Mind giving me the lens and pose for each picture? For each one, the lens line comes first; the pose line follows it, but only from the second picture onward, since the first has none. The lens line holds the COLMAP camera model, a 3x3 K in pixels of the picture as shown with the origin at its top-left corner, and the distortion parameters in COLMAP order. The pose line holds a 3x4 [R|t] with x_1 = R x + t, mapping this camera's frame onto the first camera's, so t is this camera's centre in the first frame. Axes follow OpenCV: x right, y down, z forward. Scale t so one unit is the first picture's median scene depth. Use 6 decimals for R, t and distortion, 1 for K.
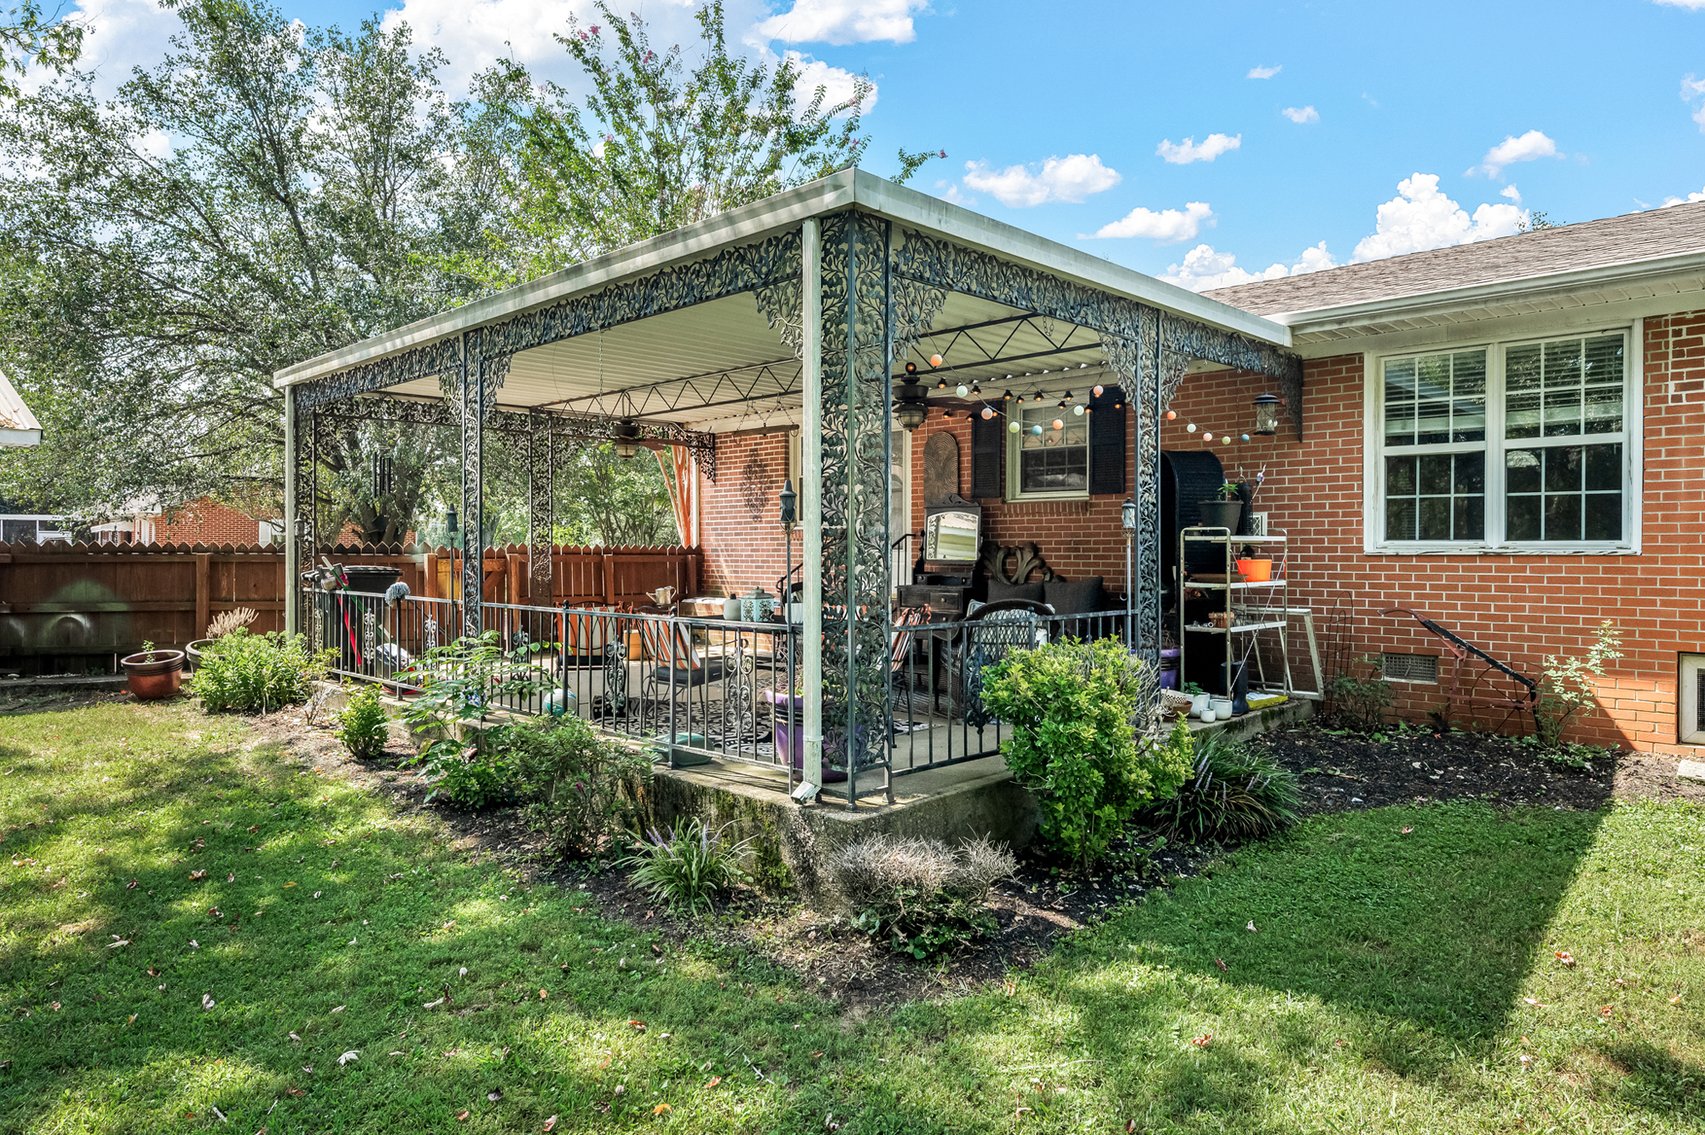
lens RADIAL K [[1051.2, 0, 837.4], [0, 1051.2, 564.0], [0, 0, 1]] dist [-0.000092, 0.001968]
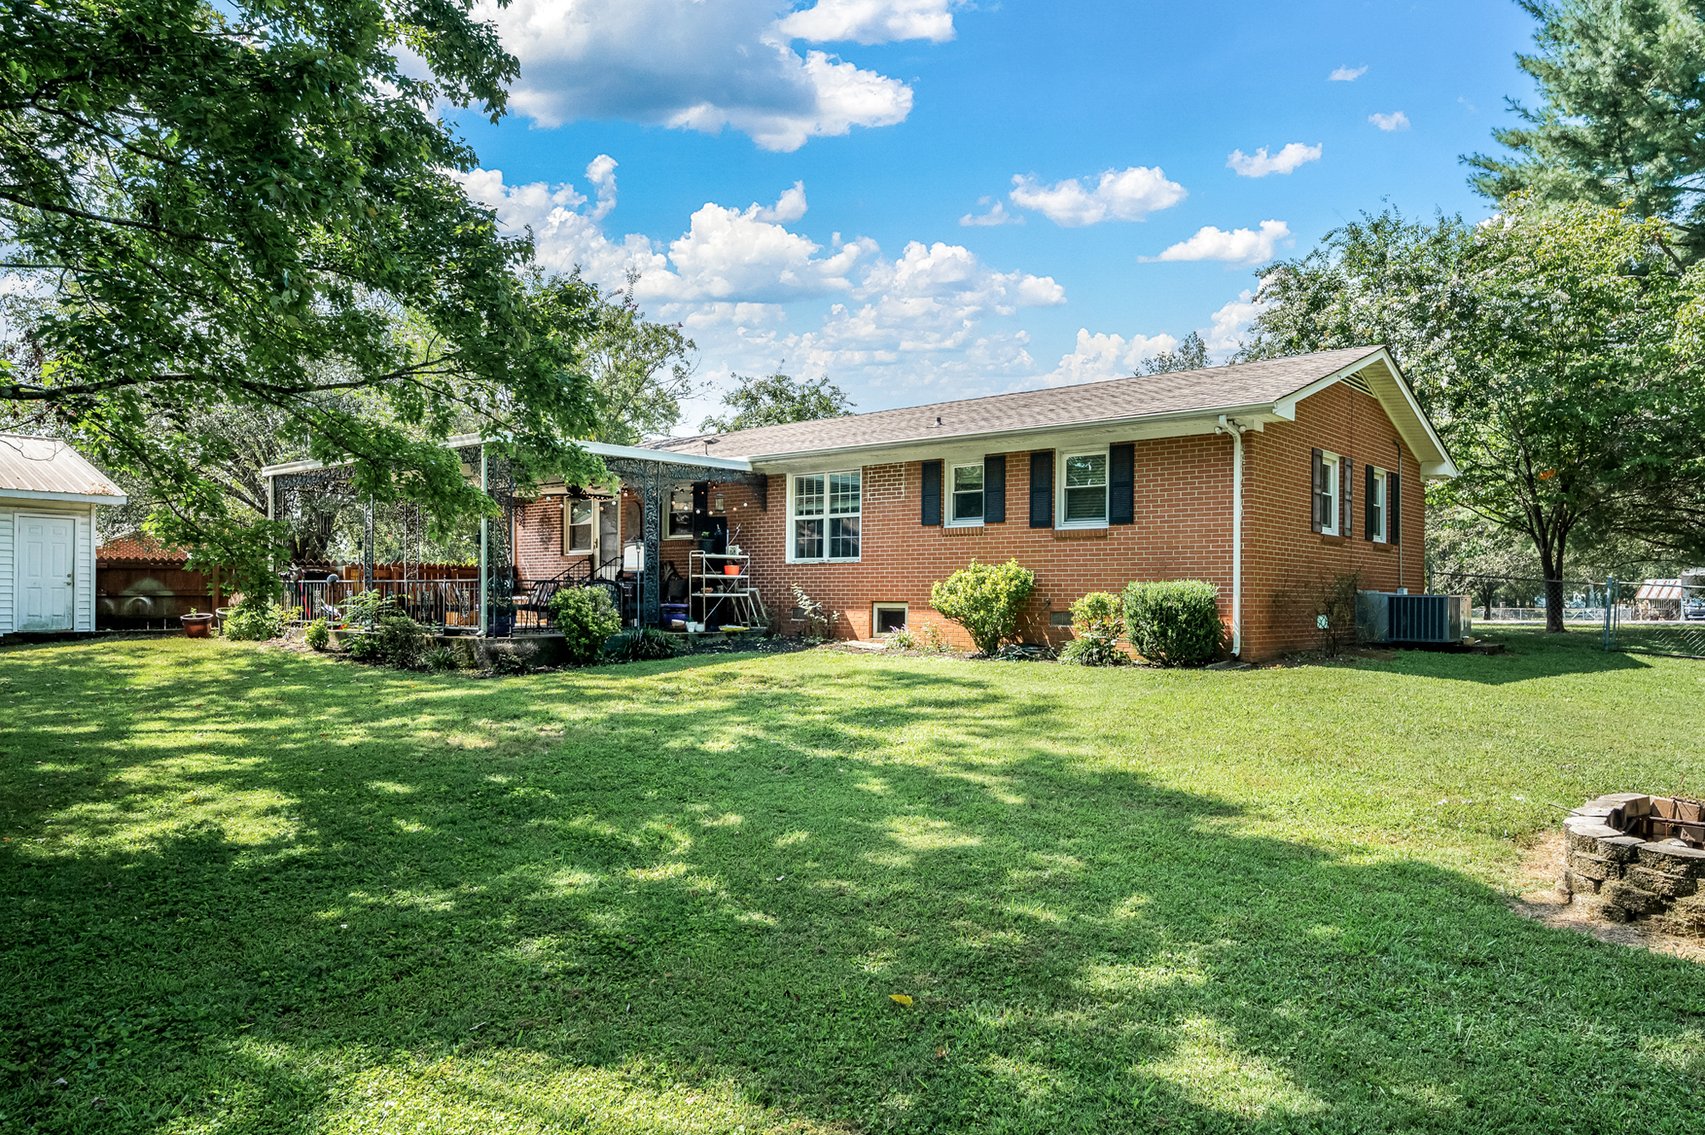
lens RADIAL K [[1051.2, 0, 858.7], [0, 1051.2, 577.3], [0, 0, 1]] dist [-0.000092, 0.001968]
pose [[0.995526, 0.005146, 0.094351, 0.432583], [-0.002624, 0.999636, -0.026835, 0.076030], [-0.094454, 0.026468, 0.995177, -1.194519]]
